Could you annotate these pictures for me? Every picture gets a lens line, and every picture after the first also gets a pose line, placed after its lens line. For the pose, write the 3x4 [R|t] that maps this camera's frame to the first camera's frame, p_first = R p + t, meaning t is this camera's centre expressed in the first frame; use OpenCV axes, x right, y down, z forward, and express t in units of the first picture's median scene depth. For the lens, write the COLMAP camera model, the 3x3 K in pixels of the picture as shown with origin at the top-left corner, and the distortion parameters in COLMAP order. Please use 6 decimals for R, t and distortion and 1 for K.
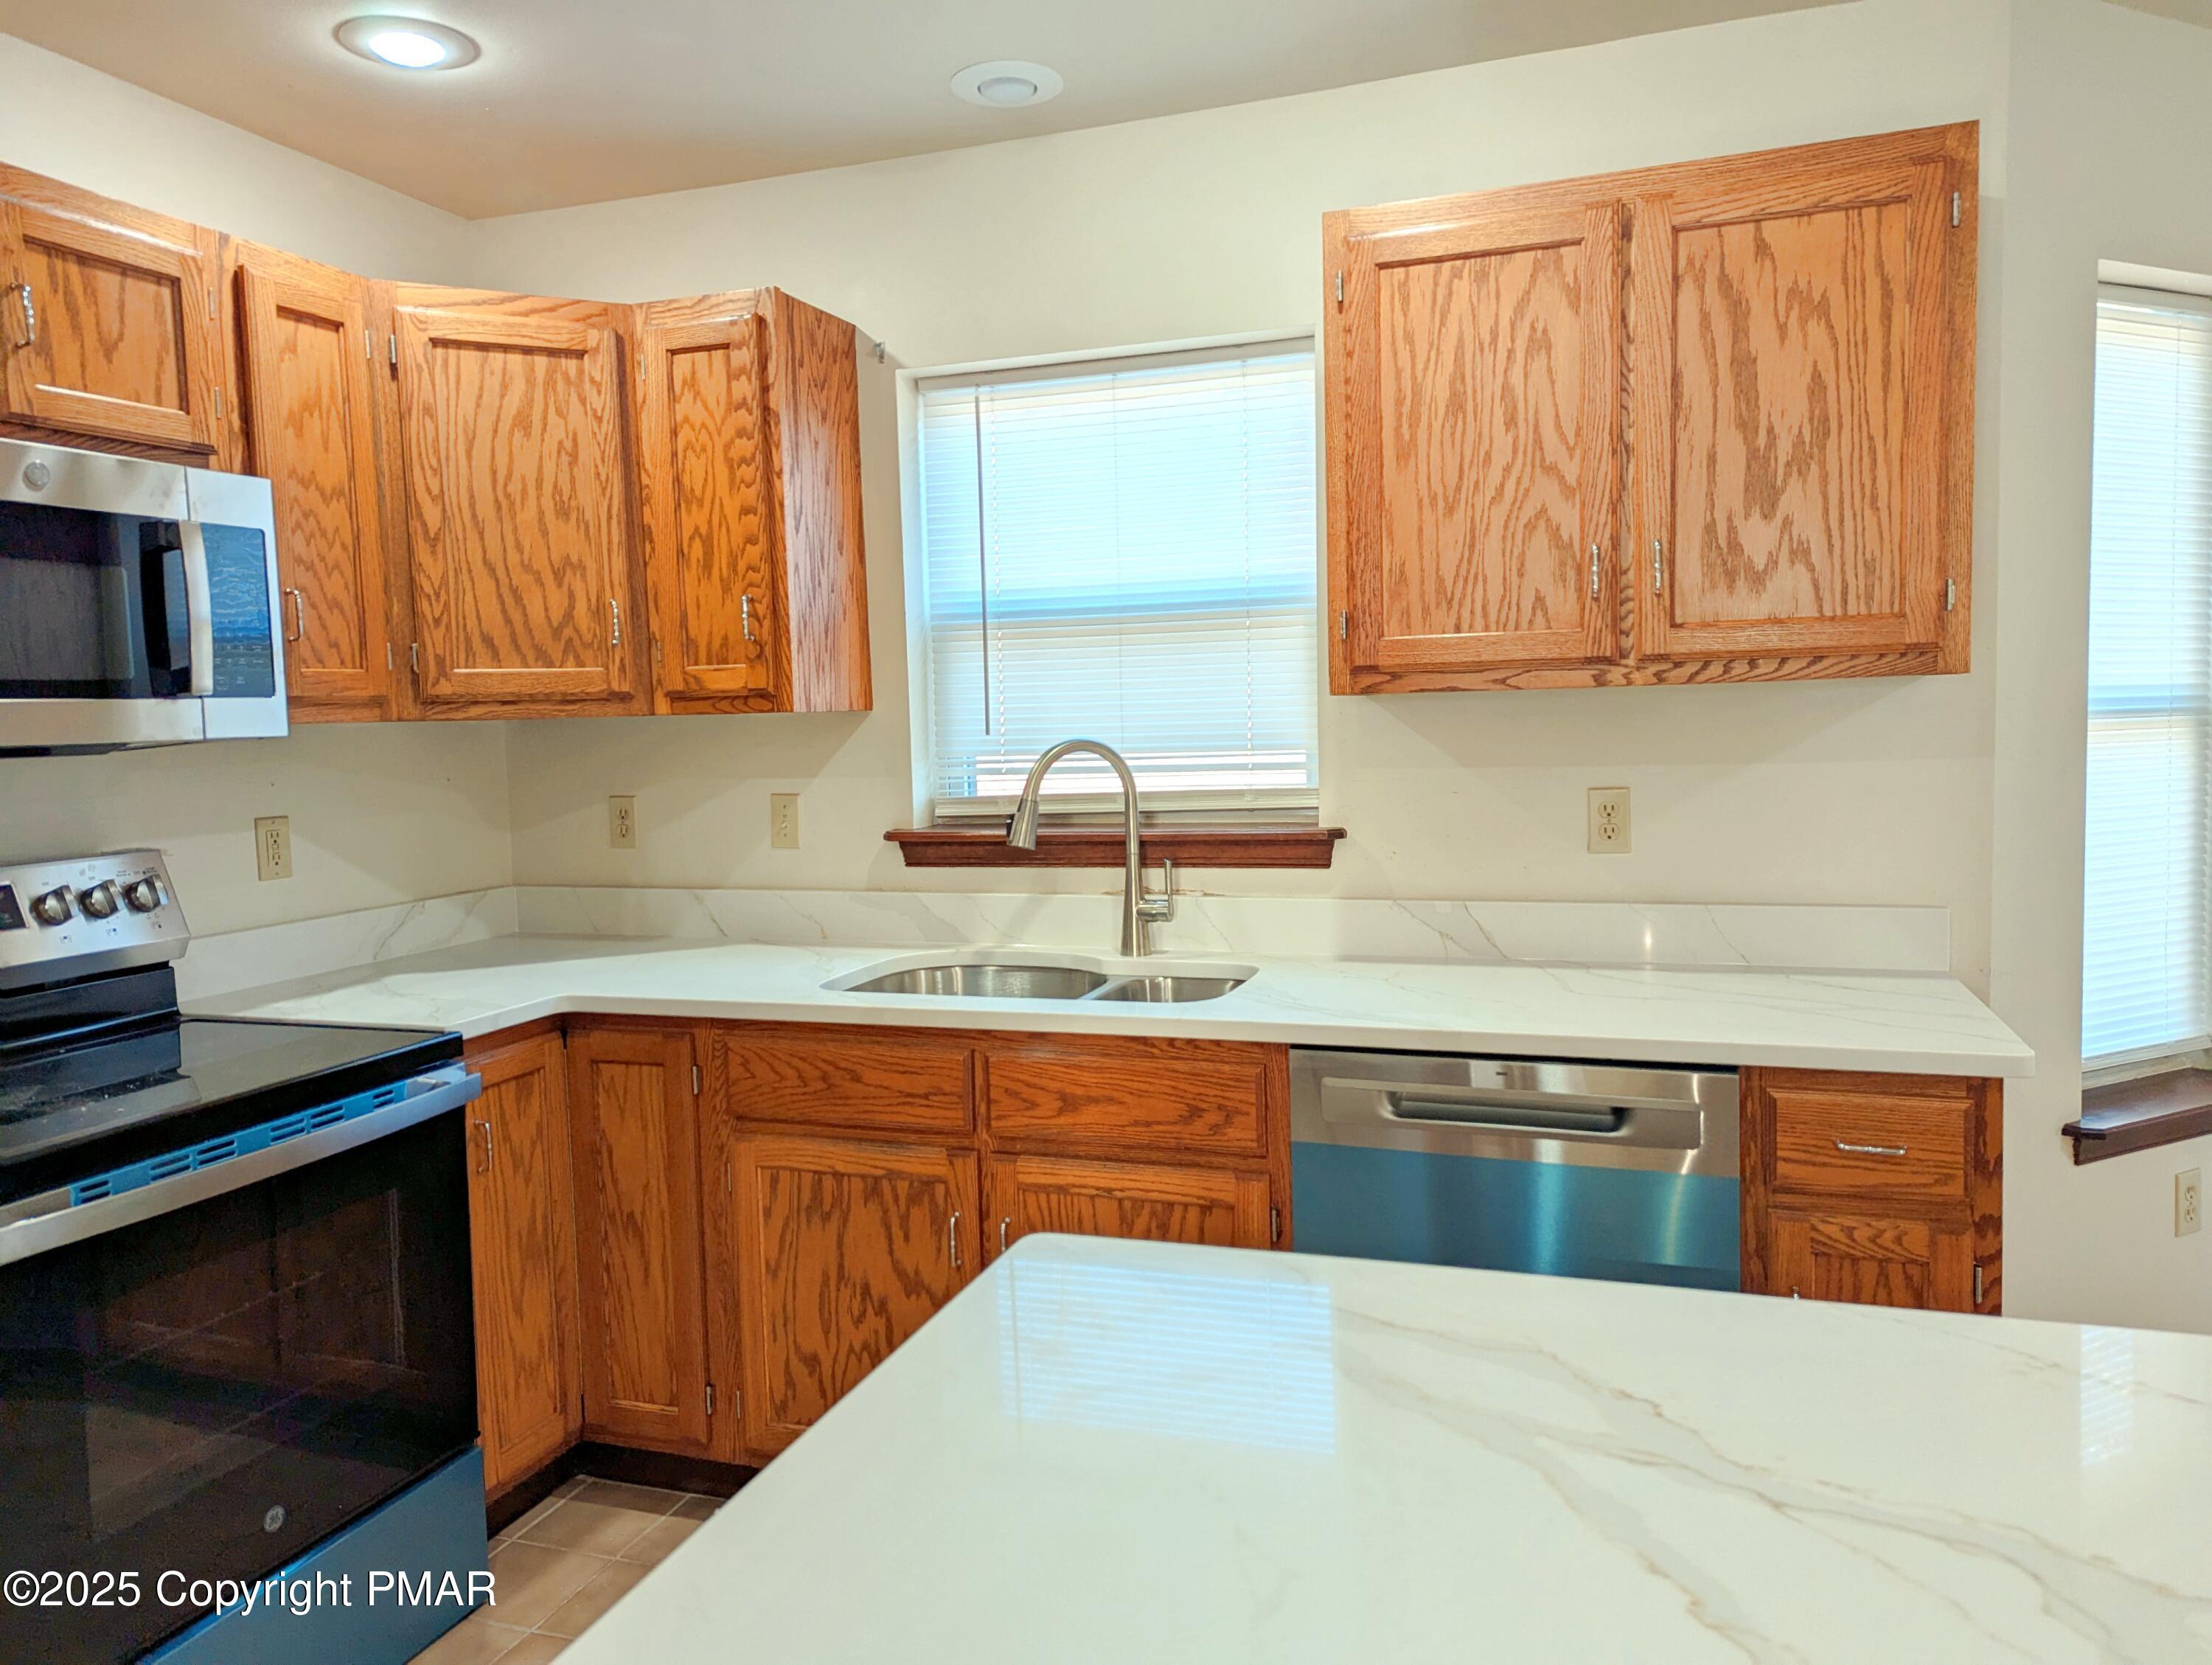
lens RADIAL K [[1550.4, 0, 1119.2], [0, 1550.4, 830.0], [0, 0, 1]] dist [0.018468, -0.002407]
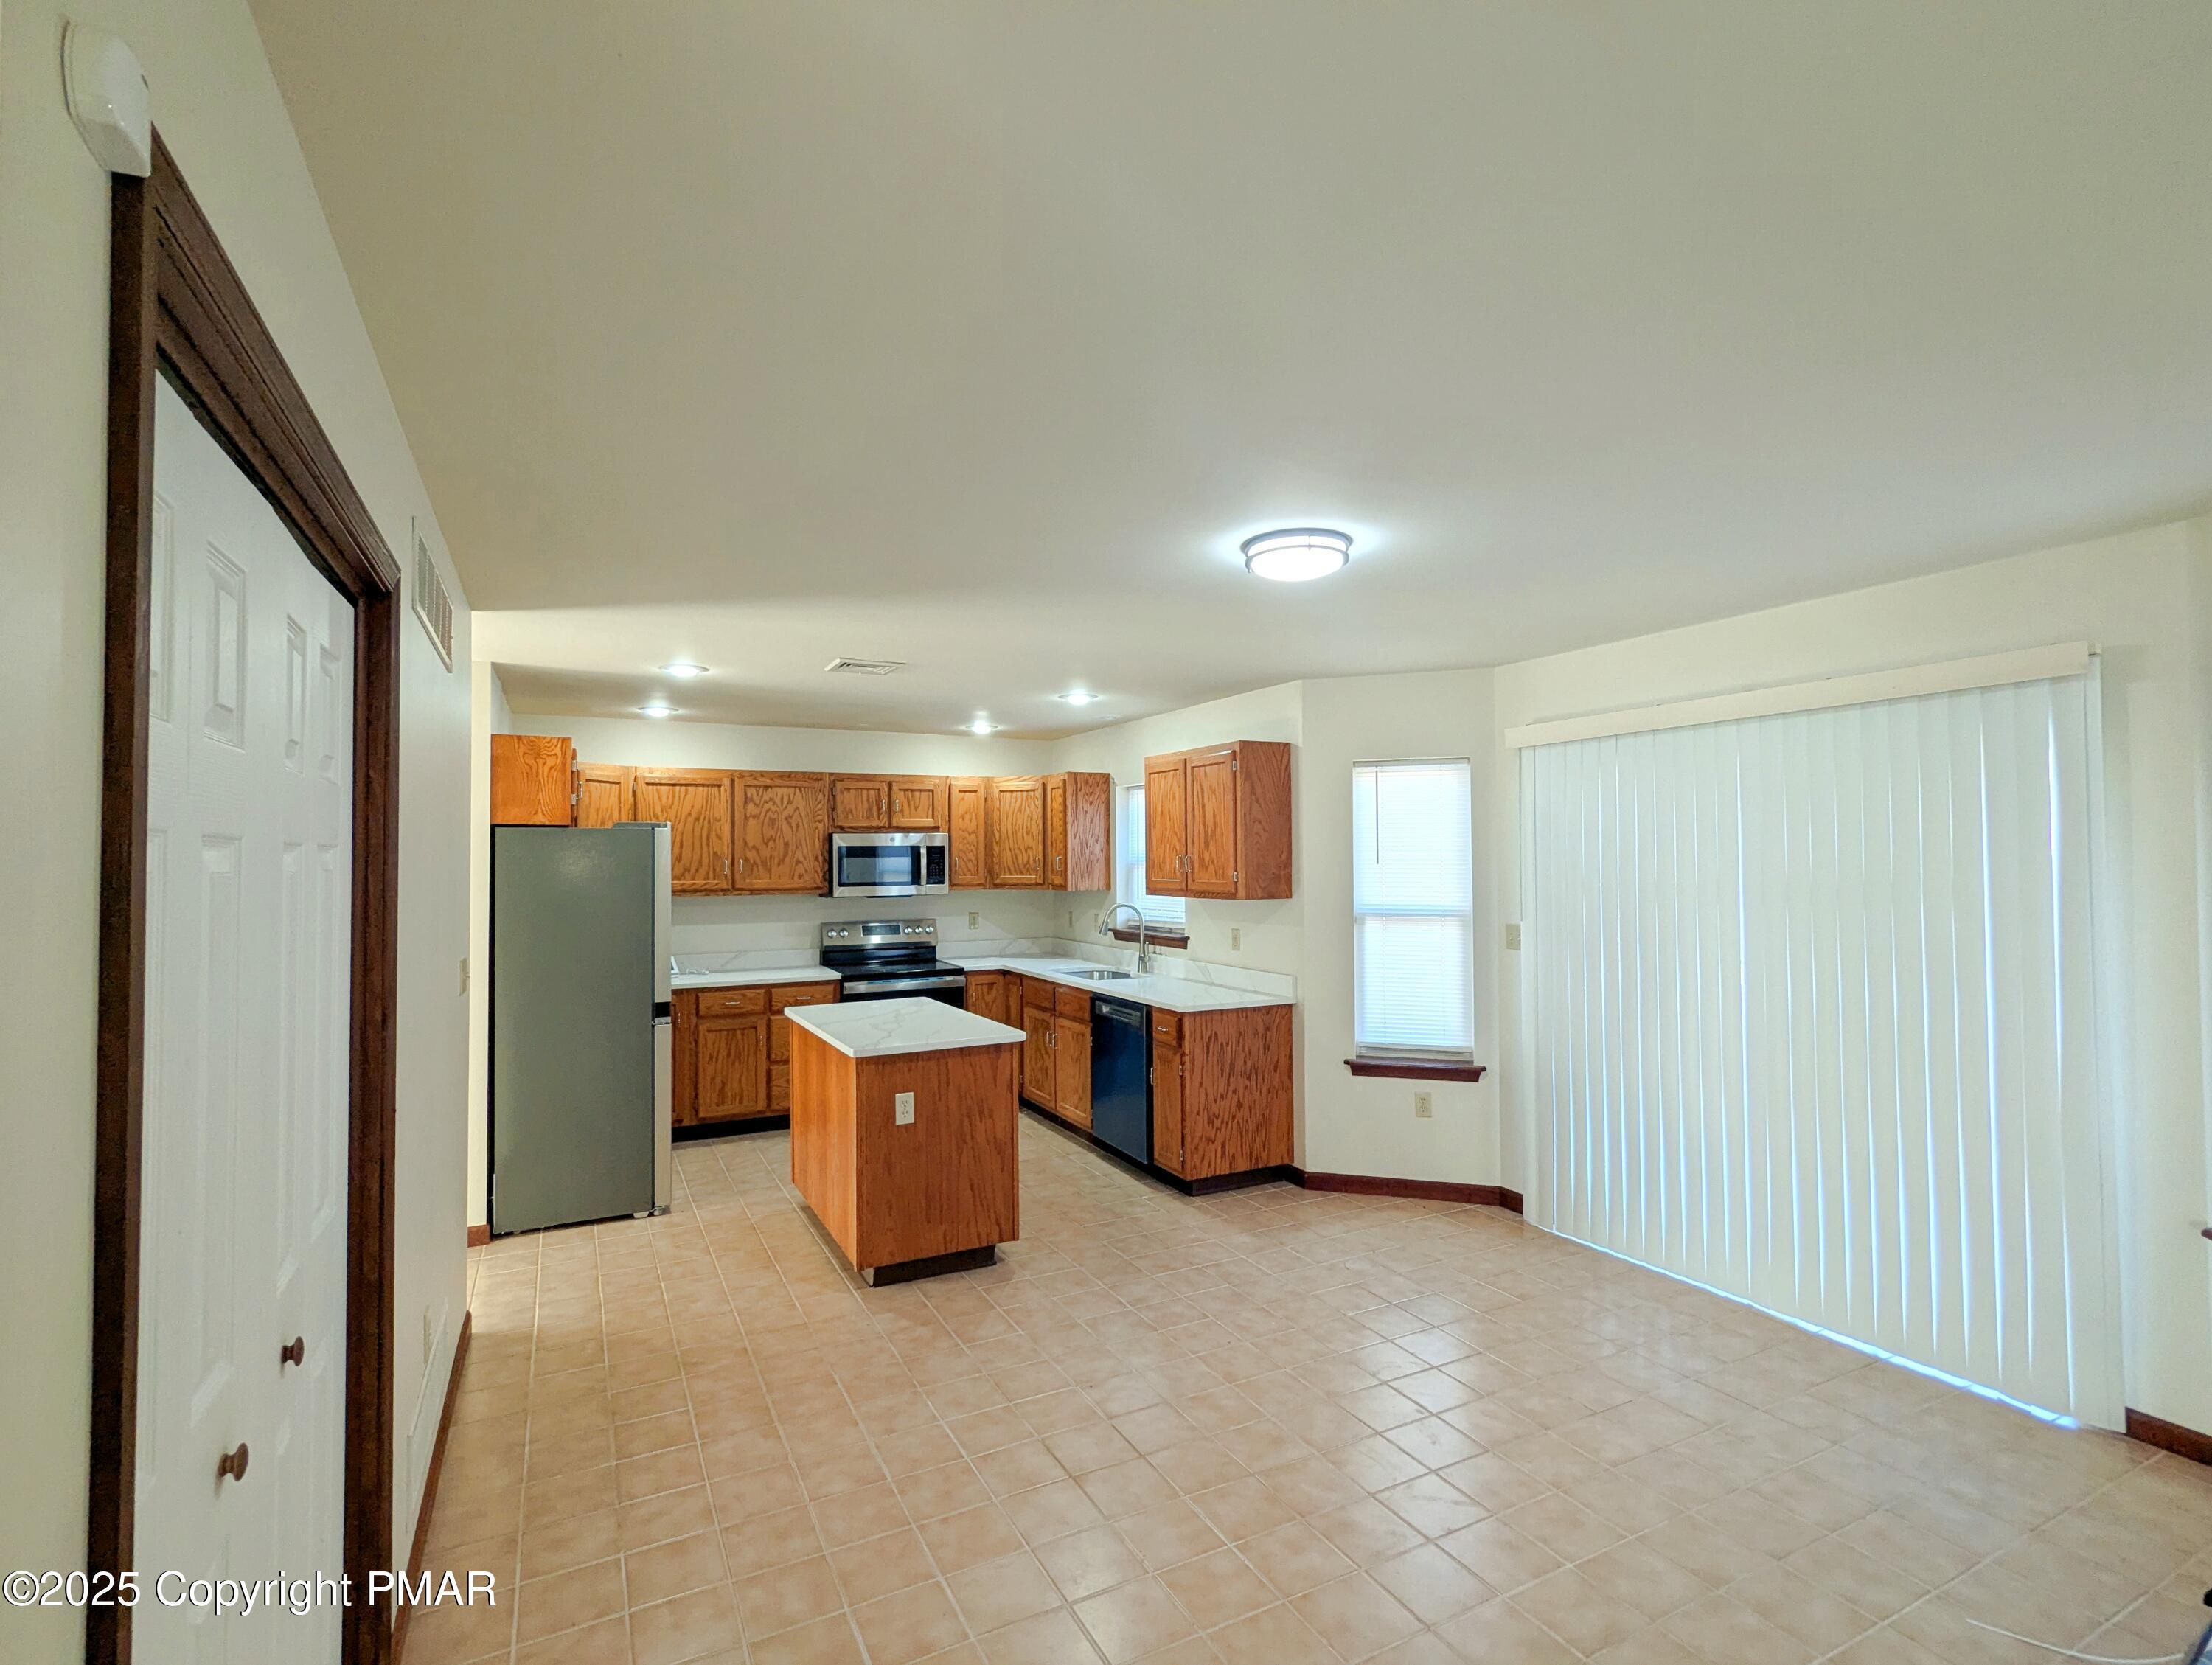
lens RADIAL K [[1051.6, 0, 1100.5], [0, 1051.6, 831.0], [0, 0, 1]] dist [0.003823, -0.000537]
pose [[0.718680, 0.005698, -0.695317, 1.553873], [-0.066257, 0.995978, -0.060322, -0.076121], [0.692177, 0.089422, 0.716167, -0.681327]]
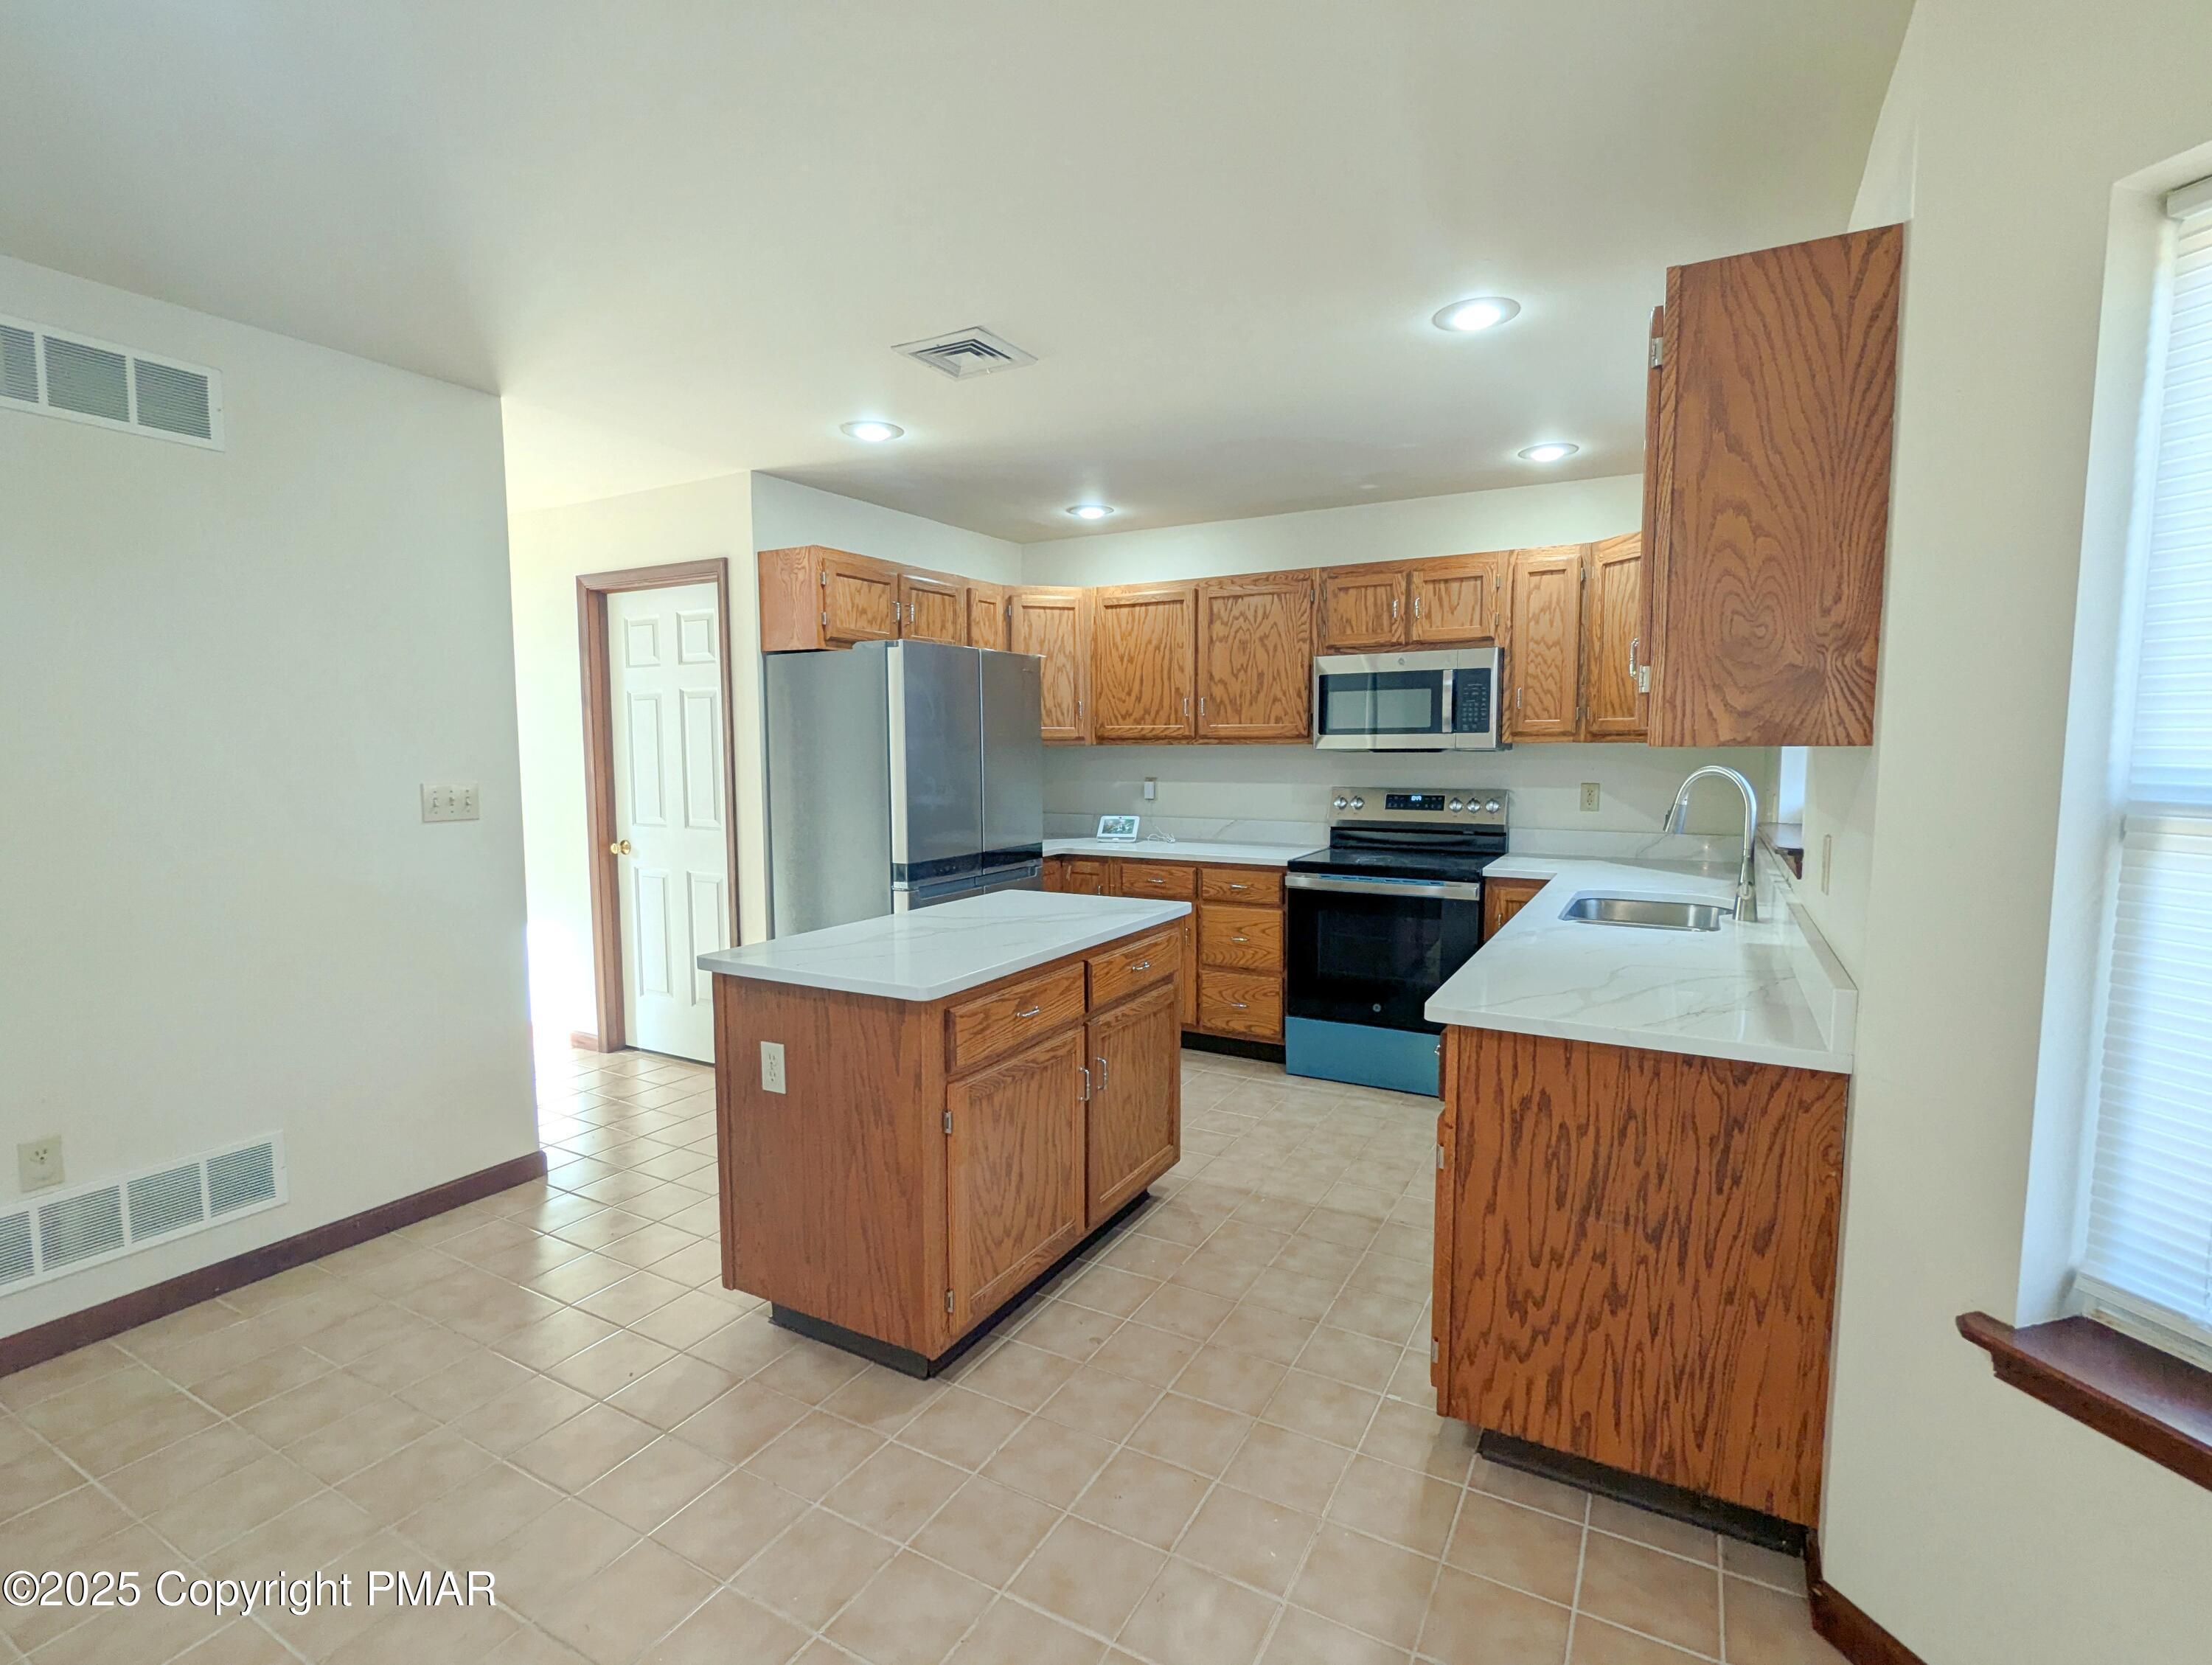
lens RADIAL K [[1051.6, 0, 1105.8], [0, 1051.6, 839.3], [0, 0, 1]] dist [0.003823, -0.000537]
pose [[-0.178371, 0.120996, -0.976496, 1.144865], [-0.065447, 0.988754, 0.134469, -0.092326], [0.981784, 0.087894, -0.168446, 0.612079]]
